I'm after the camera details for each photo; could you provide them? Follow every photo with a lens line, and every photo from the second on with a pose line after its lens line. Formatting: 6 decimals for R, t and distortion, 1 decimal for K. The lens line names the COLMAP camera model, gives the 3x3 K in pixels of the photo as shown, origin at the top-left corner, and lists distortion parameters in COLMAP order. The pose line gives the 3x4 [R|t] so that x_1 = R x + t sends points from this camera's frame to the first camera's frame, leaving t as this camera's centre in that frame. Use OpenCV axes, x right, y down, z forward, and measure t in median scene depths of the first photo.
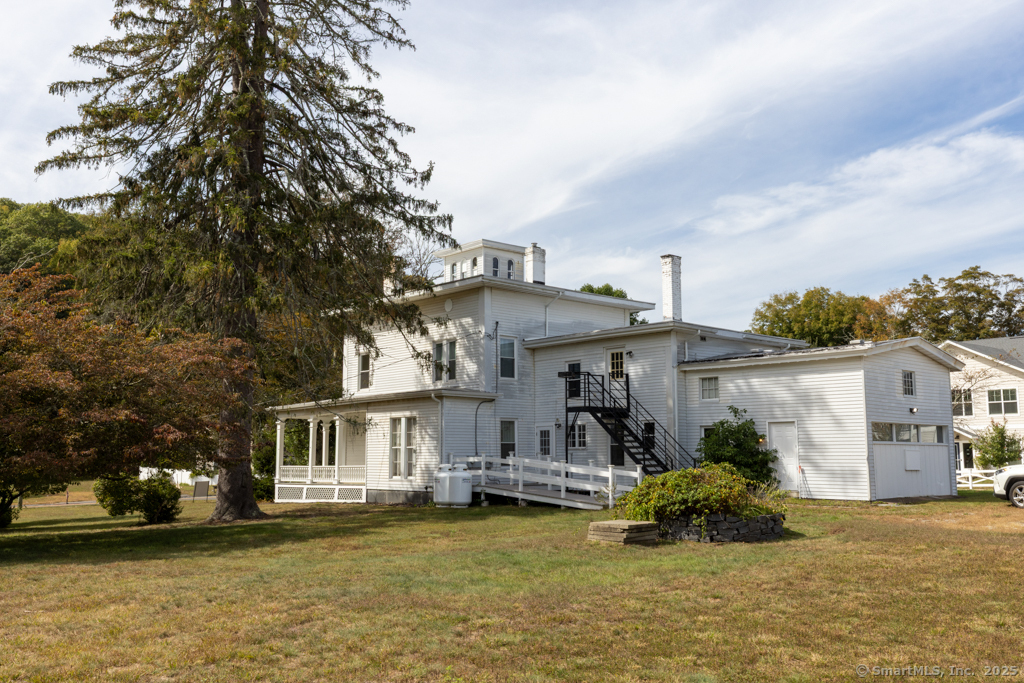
lens RADIAL K [[946.5, 0, 512.0], [0, 946.5, 341.5], [0, 0, 1]] dist [-0.003899, -0.003566]
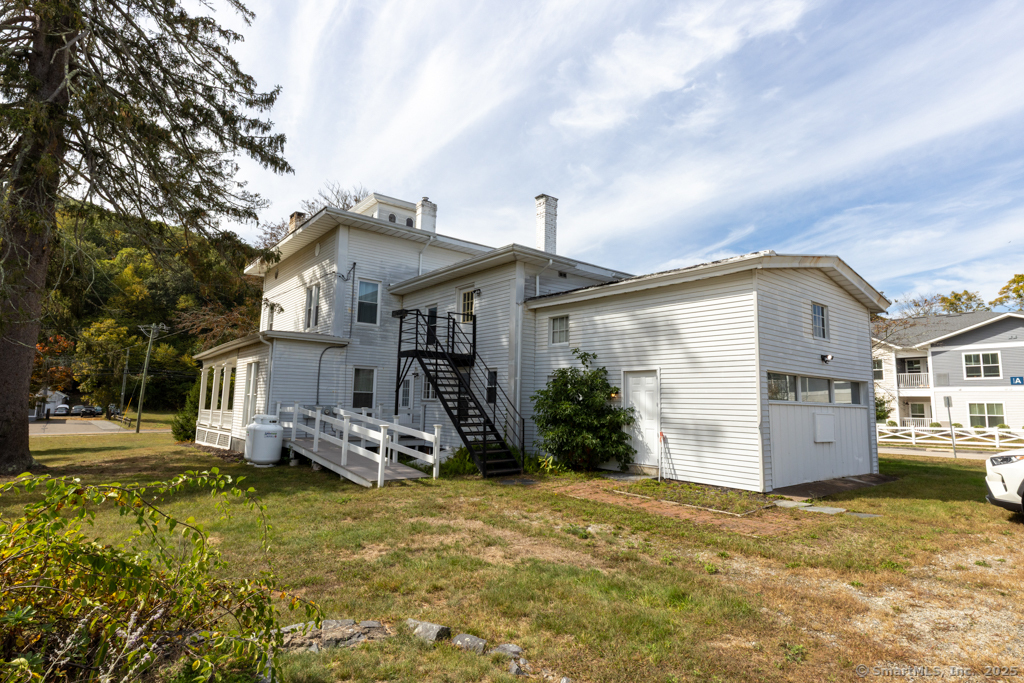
lens RADIAL K [[541.2, 0, 512.0], [0, 541.2, 341.5], [0, 0, 1]] dist [0.000850, -0.000013]
pose [[0.997842, 0.017444, -0.063294, 0.194181], [-0.016988, 0.999826, 0.007739, 0.055652], [0.063418, -0.006647, 0.997965, 0.526119]]
